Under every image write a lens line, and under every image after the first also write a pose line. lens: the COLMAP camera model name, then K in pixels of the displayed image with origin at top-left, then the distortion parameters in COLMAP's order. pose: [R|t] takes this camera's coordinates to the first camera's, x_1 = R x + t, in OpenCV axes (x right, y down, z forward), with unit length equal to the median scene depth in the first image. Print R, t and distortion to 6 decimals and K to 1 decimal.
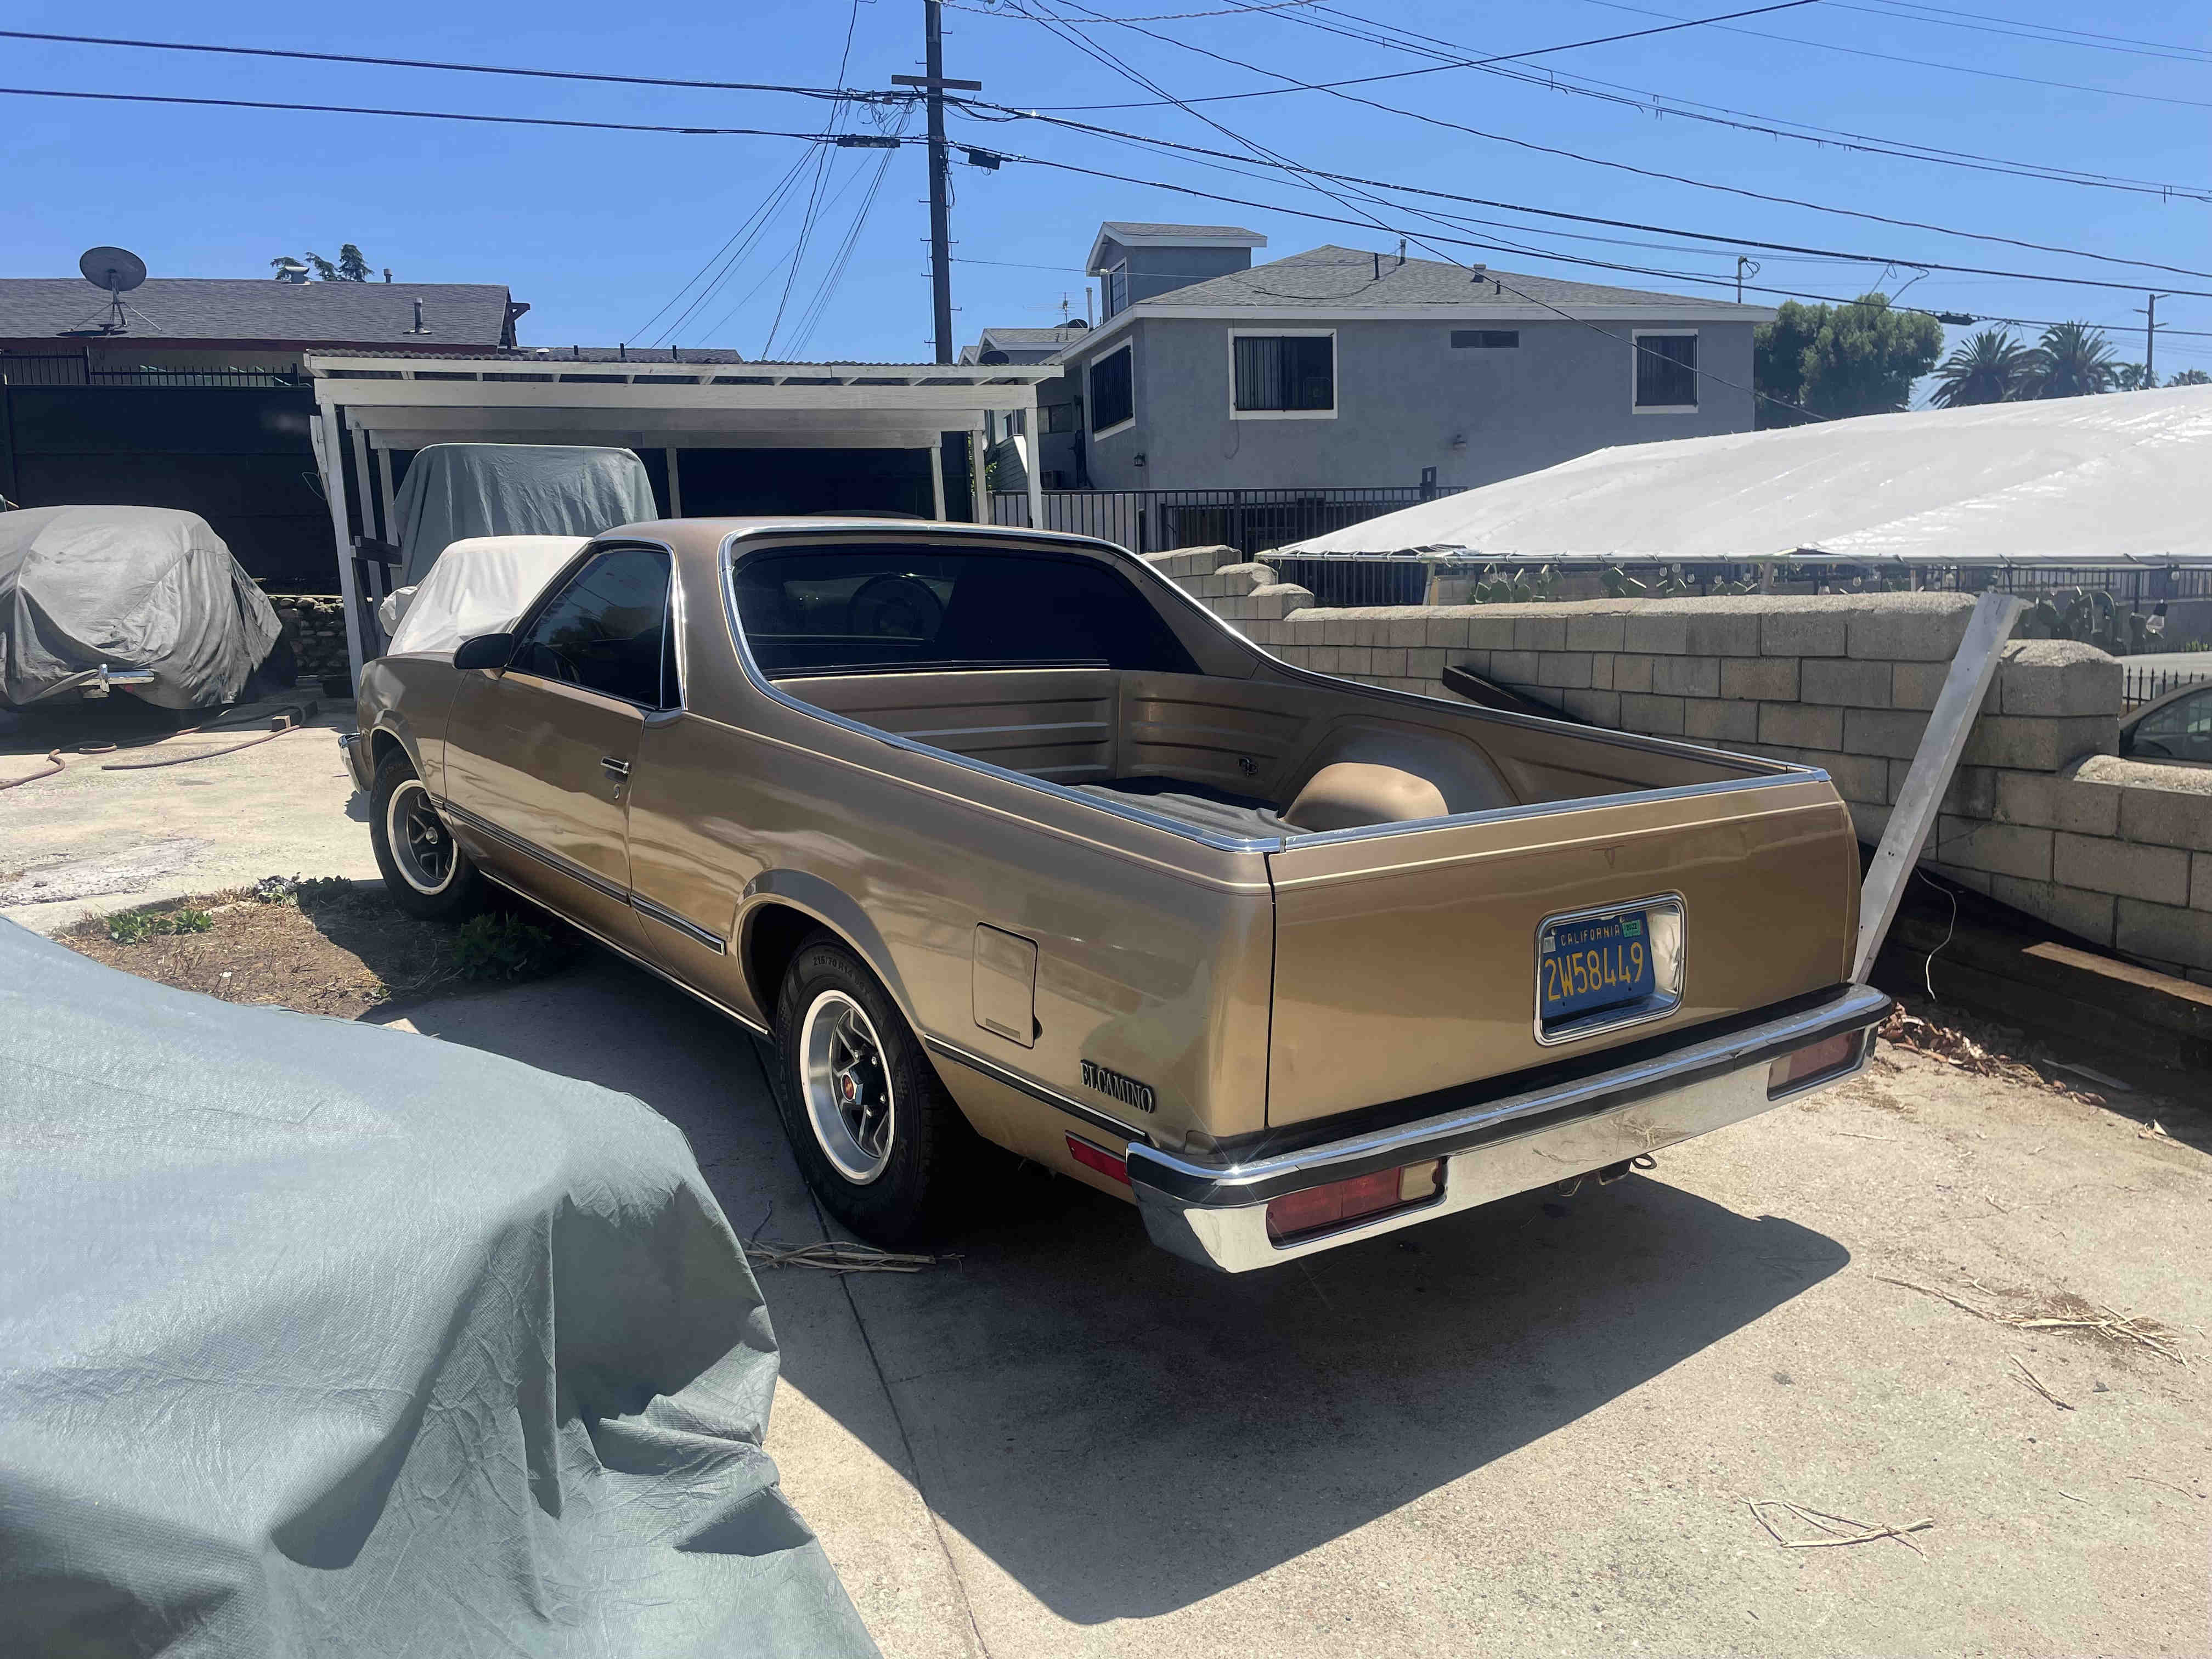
lens RADIAL K [[1696.7, 0, 1100.5], [0, 1696.7, 825.3], [0, 0, 1]] dist [0.011858, -0.002066]
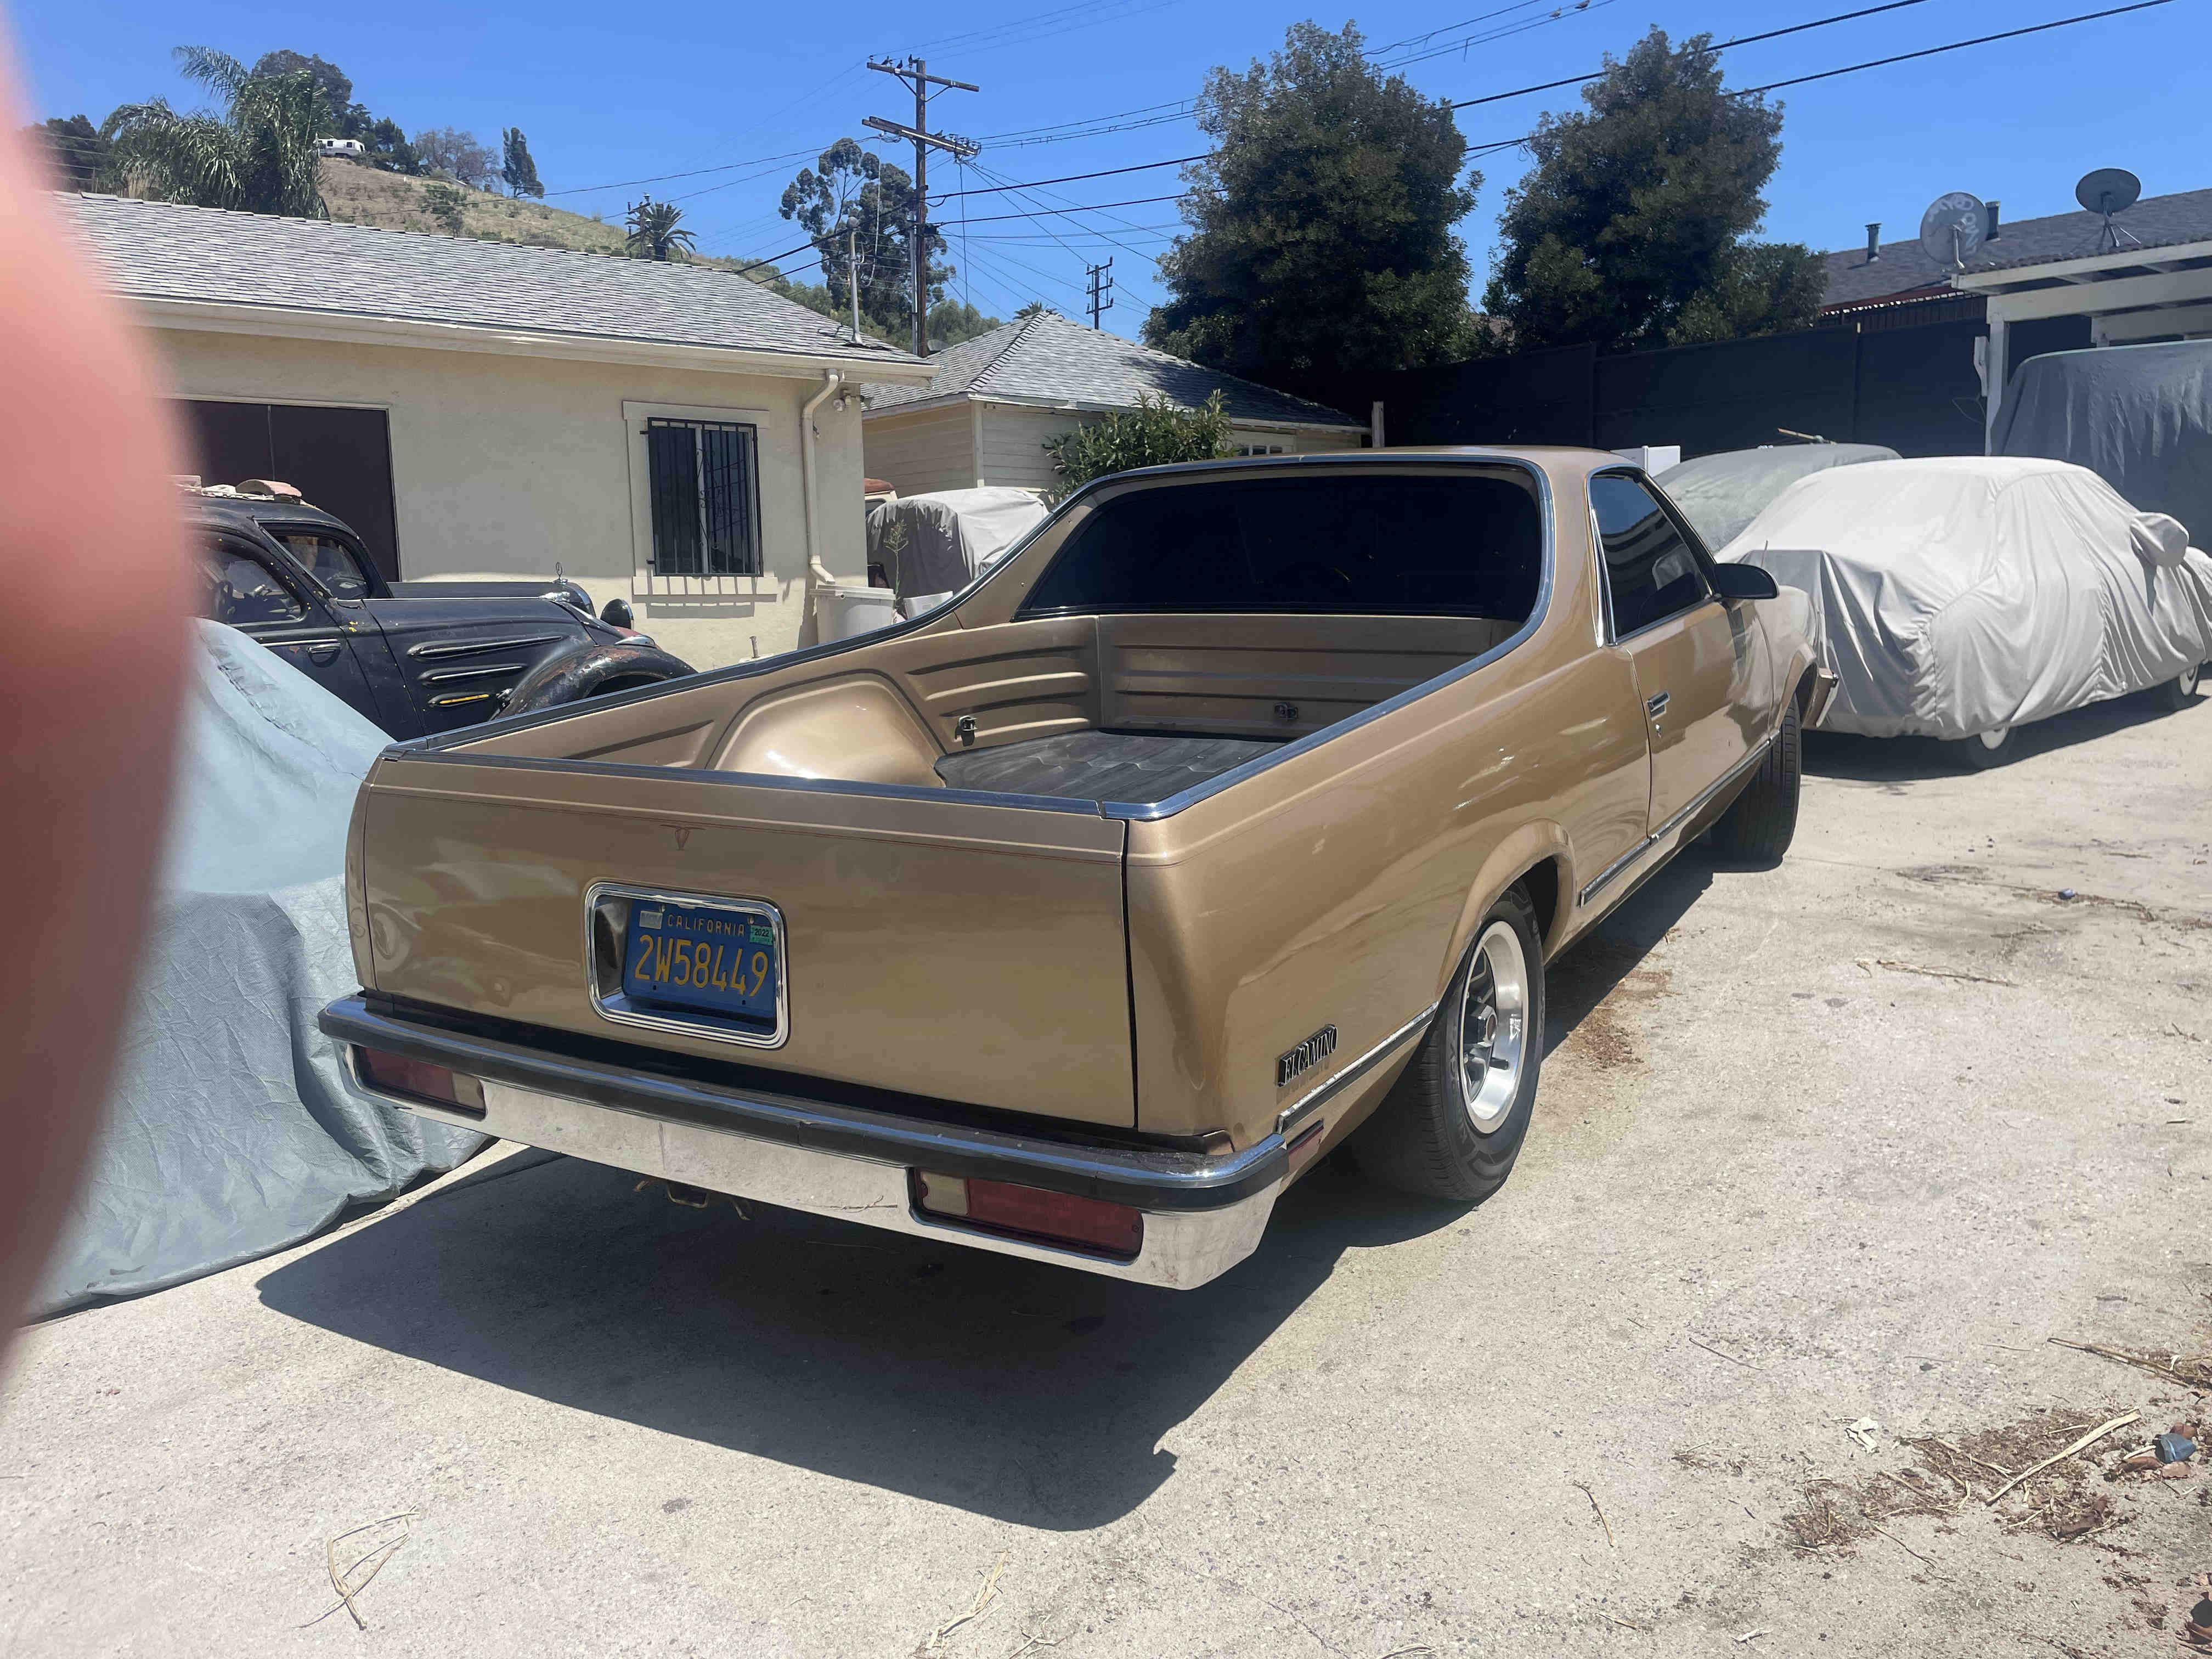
lens RADIAL K [[1696.7, 0, 1098.5], [0, 1696.7, 831.3], [0, 0, 1]] dist [0.011858, -0.002066]
pose [[0.381063, 0.154901, -0.911481, 1.145717], [-0.116029, 0.986083, 0.119071, -0.110044], [0.917240, 0.060384, 0.393732, 0.830581]]
